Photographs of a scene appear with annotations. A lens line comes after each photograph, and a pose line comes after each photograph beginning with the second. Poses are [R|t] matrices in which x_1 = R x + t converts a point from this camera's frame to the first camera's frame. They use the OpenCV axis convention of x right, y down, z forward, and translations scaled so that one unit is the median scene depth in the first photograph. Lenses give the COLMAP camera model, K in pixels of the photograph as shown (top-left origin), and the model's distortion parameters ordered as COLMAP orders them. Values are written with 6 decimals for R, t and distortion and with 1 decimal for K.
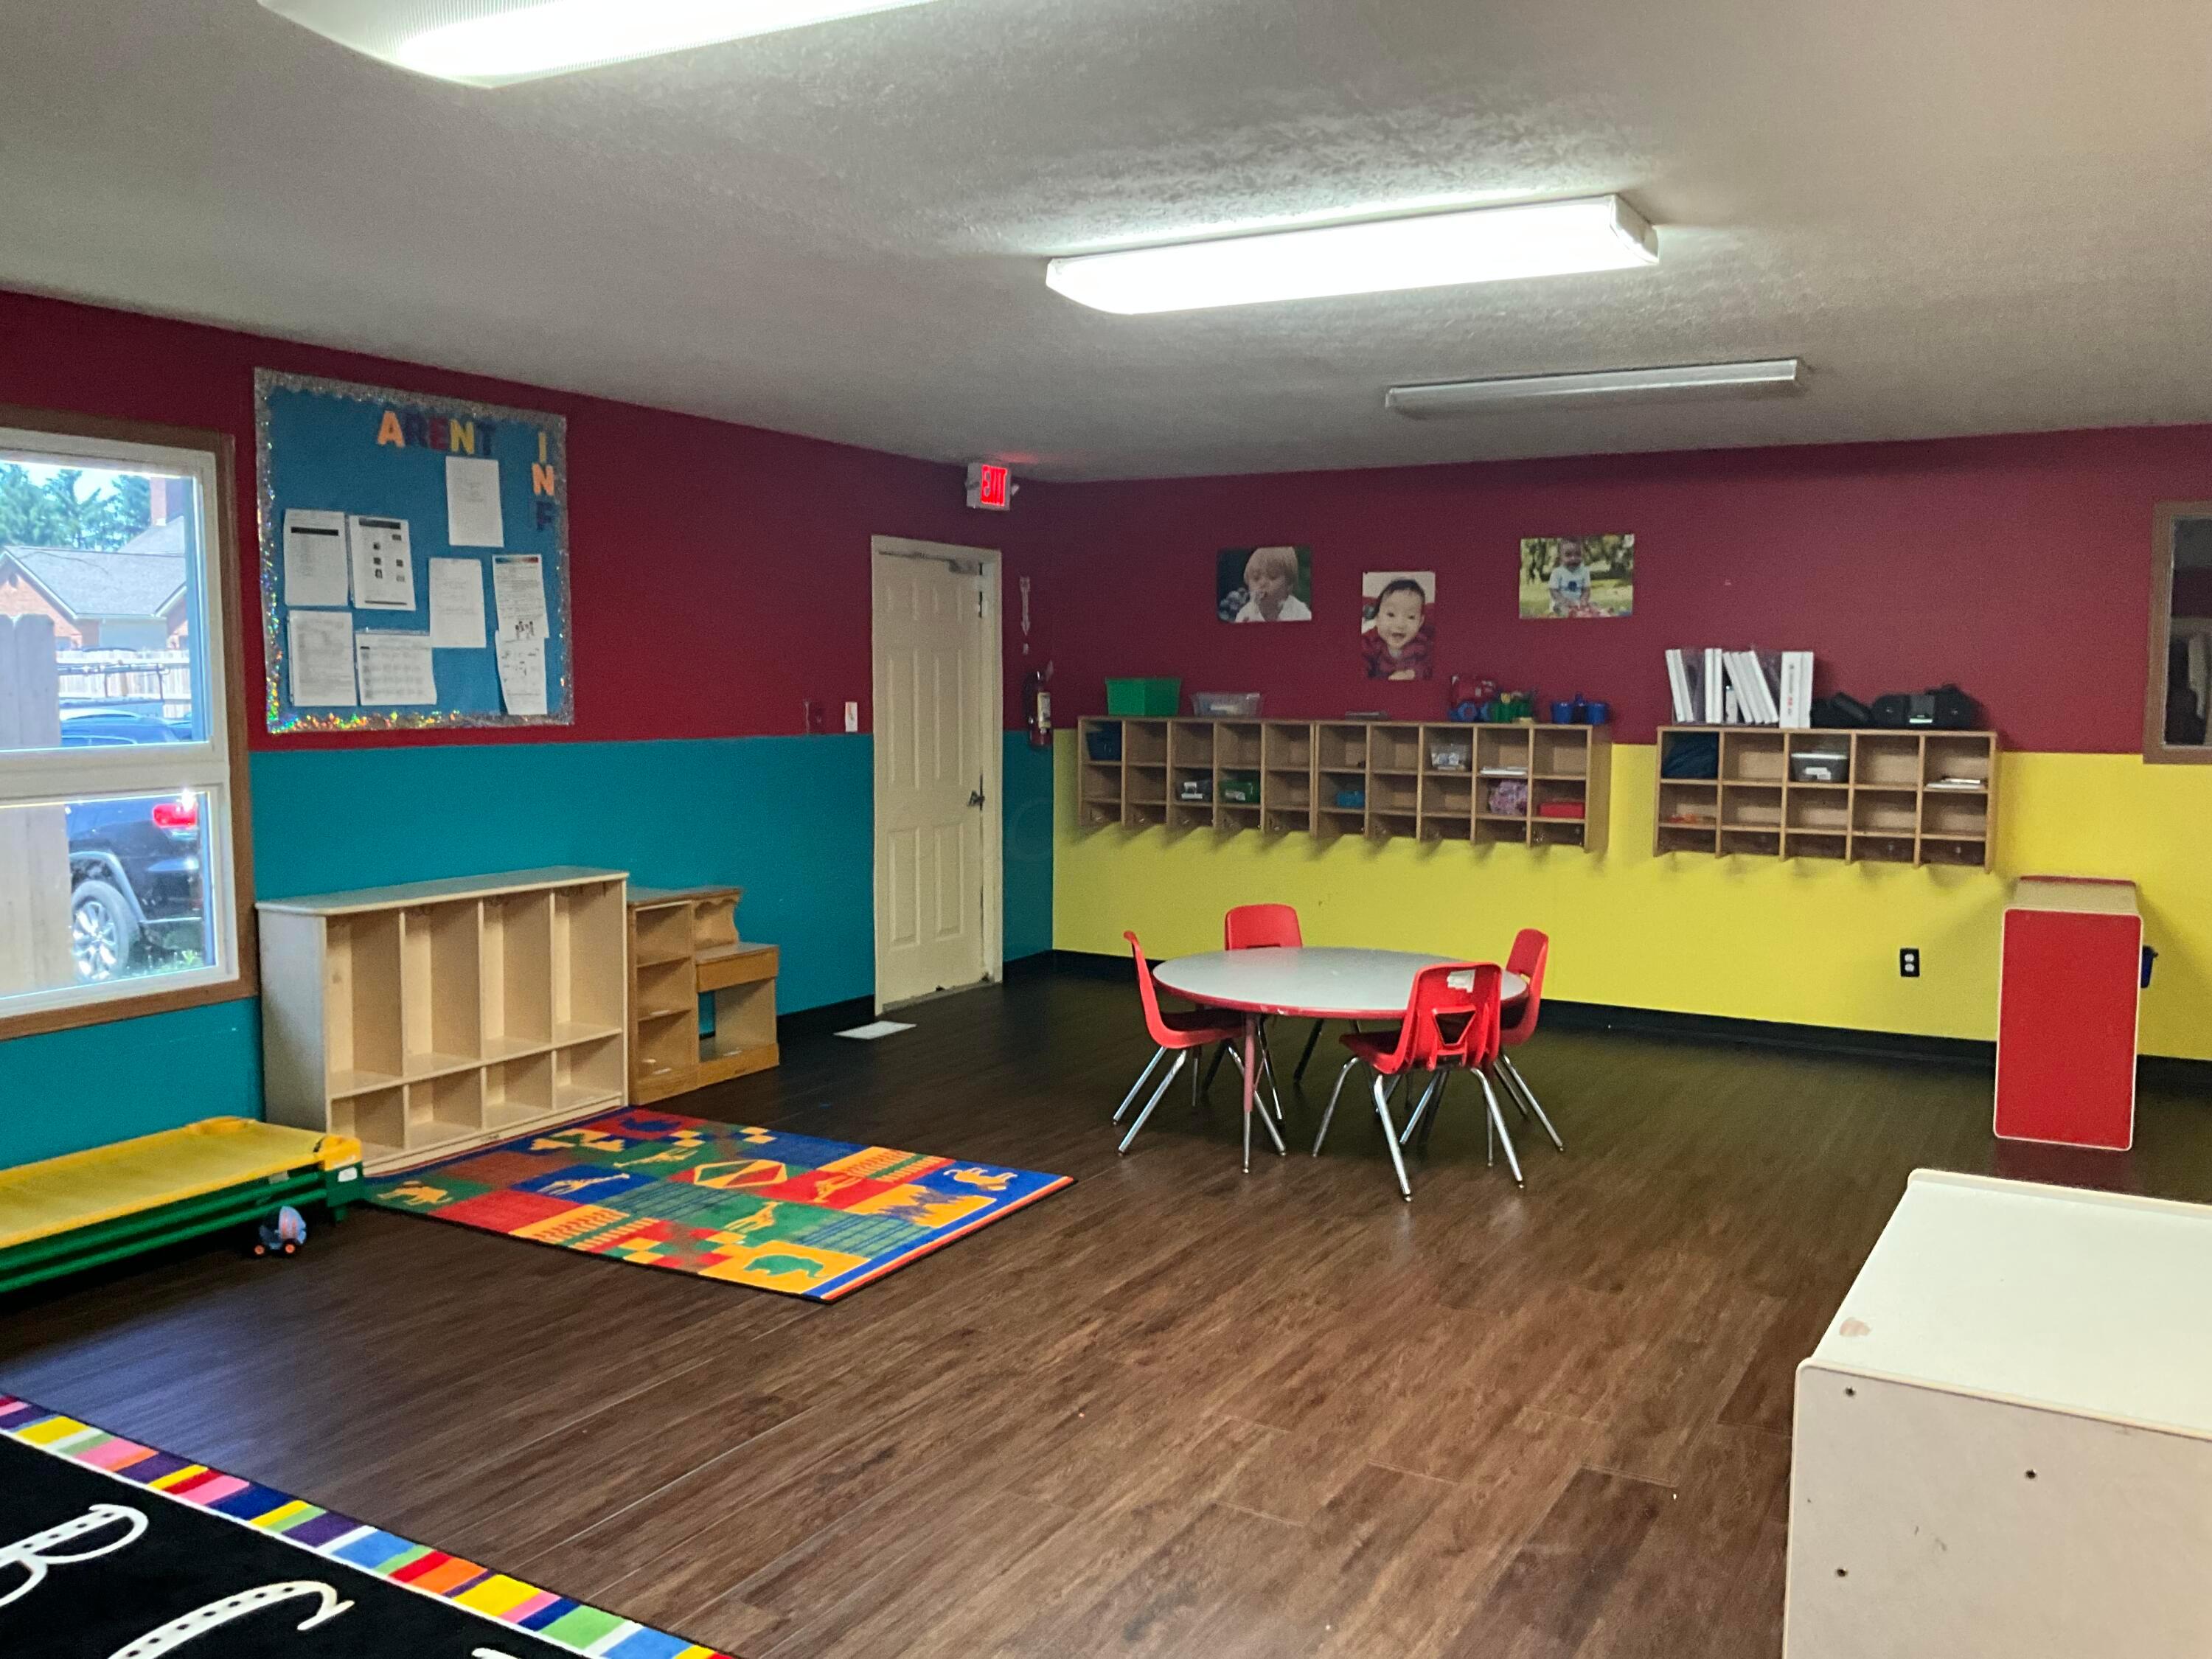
lens RADIAL K [[1825.6, 0, 1105.4], [0, 1825.6, 842.1], [0, 0, 1]] dist [0.124351, -0.220094]
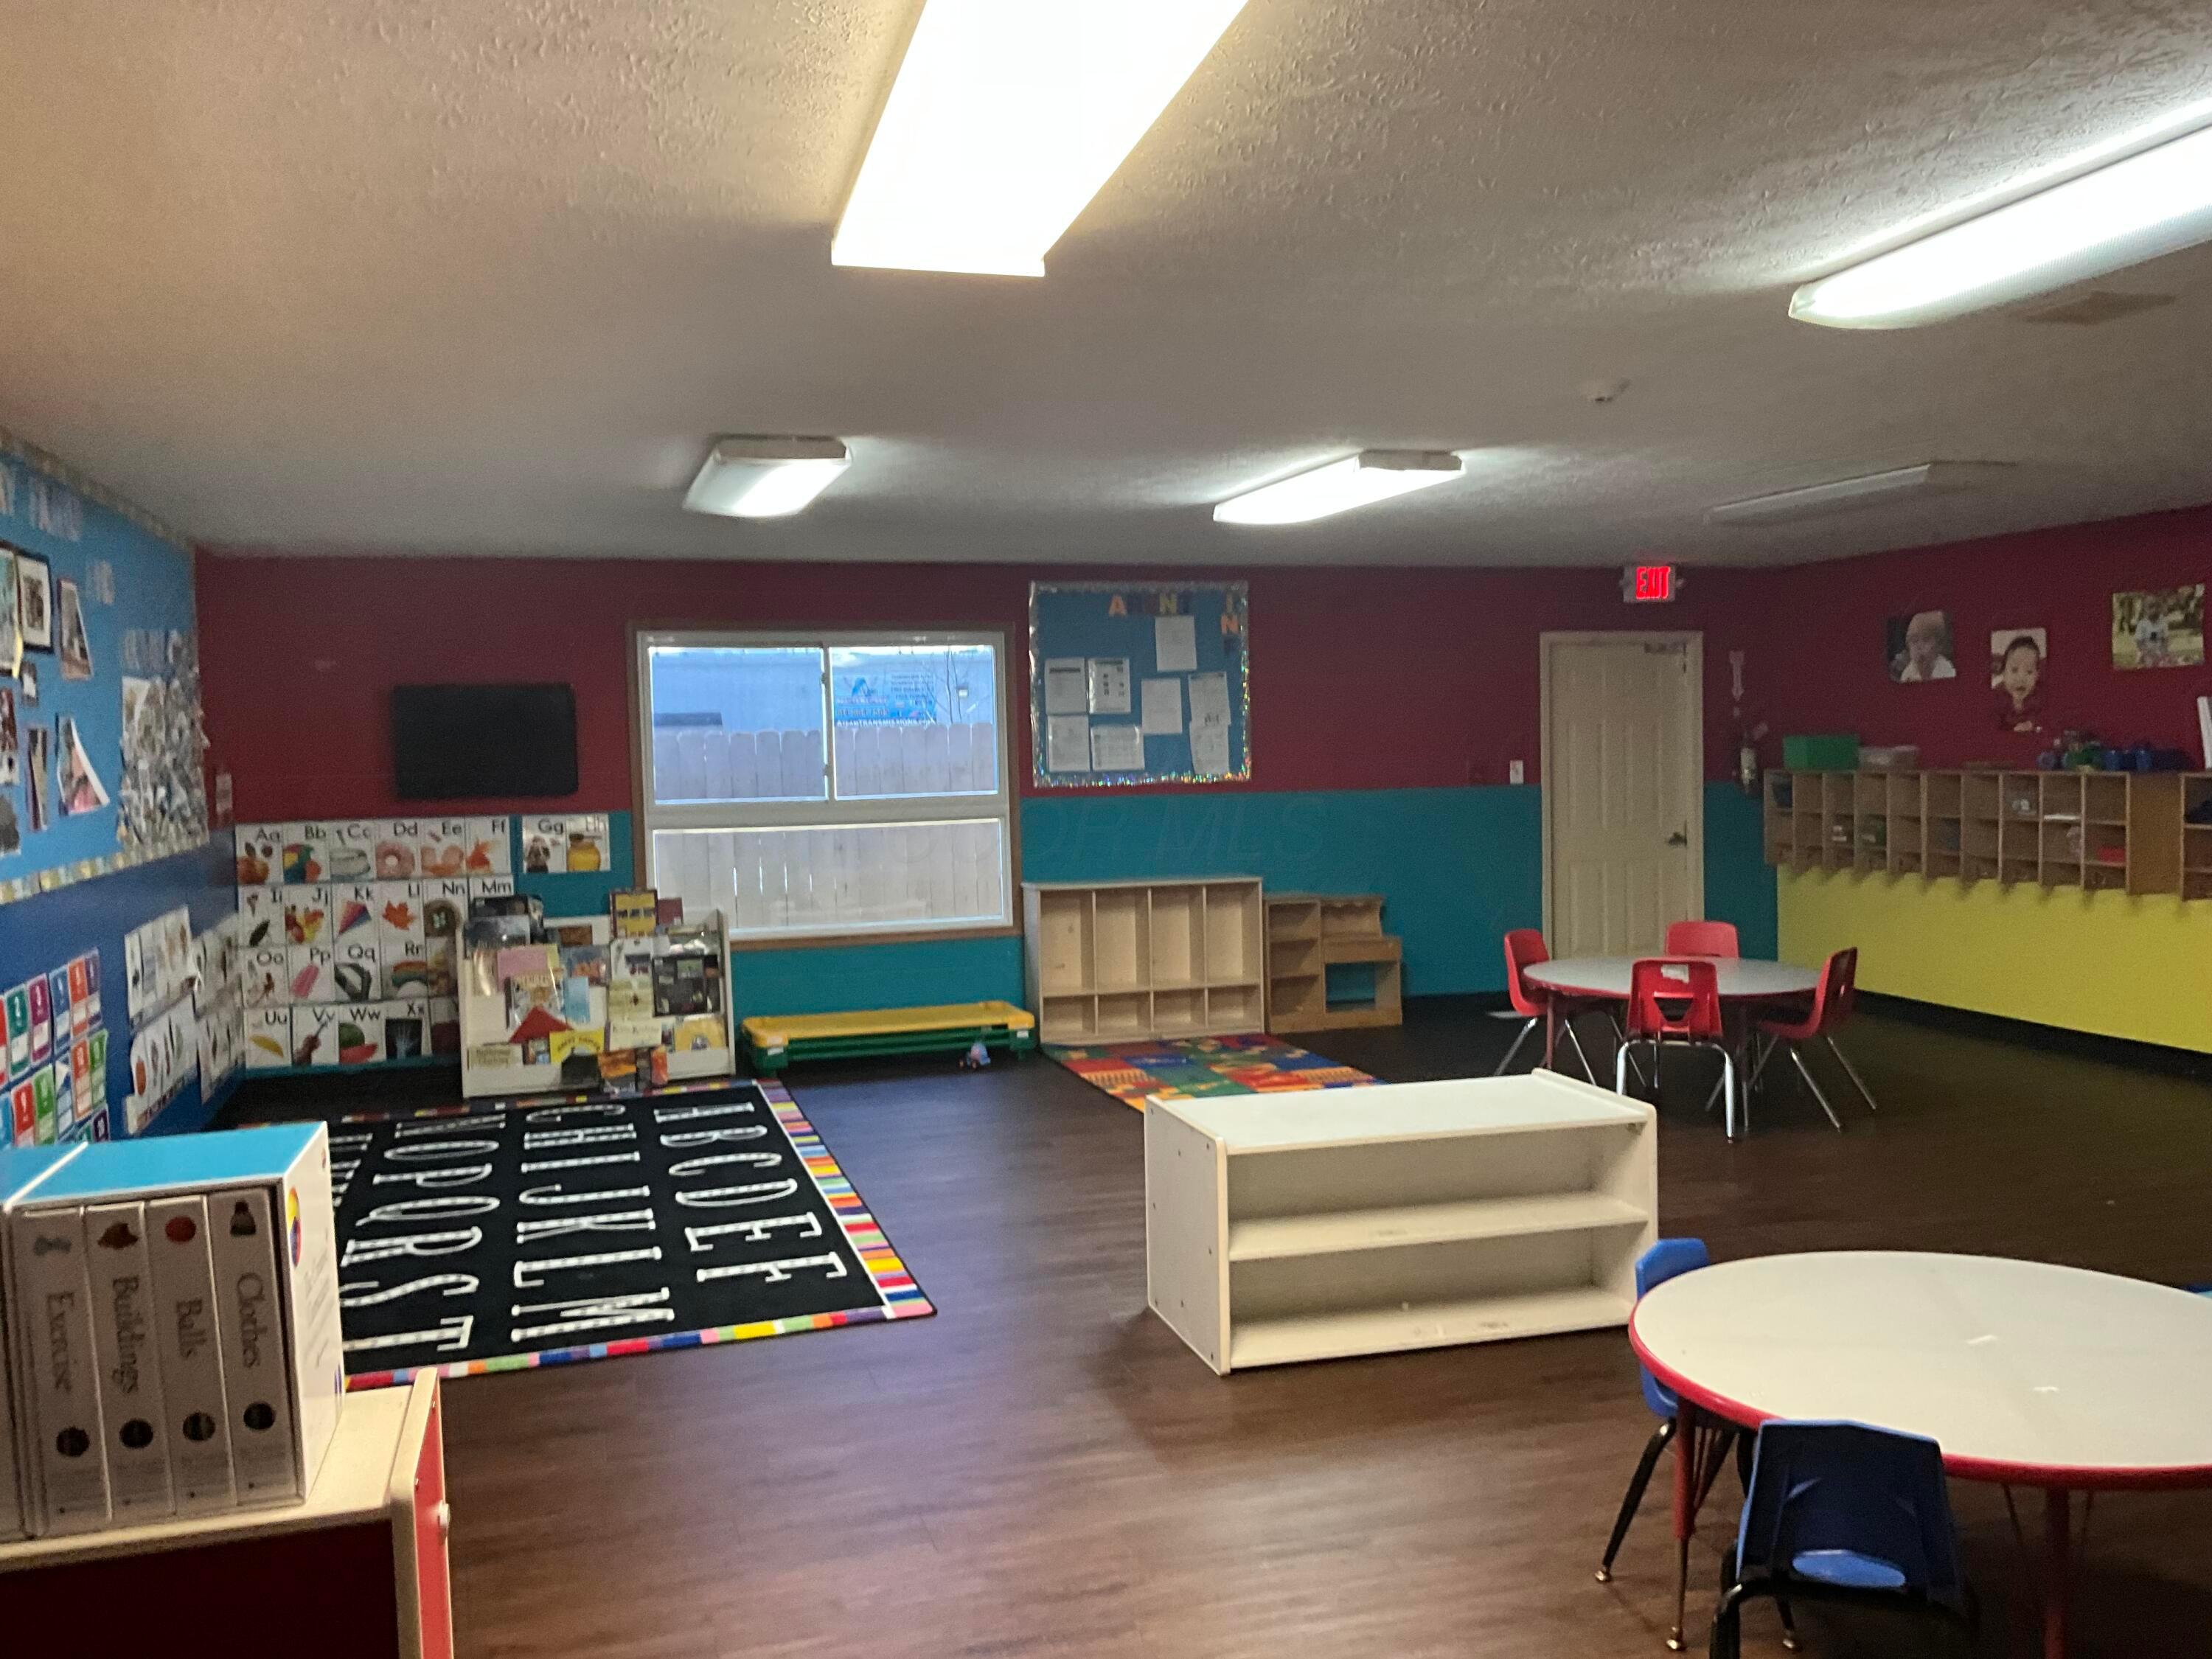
lens RADIAL K [[1854.0, 0, 1106.0], [0, 1854.0, 829.5], [0, 0, 1]] dist [0.120031, -0.232878]
pose [[0.725693, 0.009214, -0.687957, 0.604328], [-0.036796, 0.998999, -0.025434, 0.017760], [0.687034, 0.043771, 0.725306, -0.170497]]
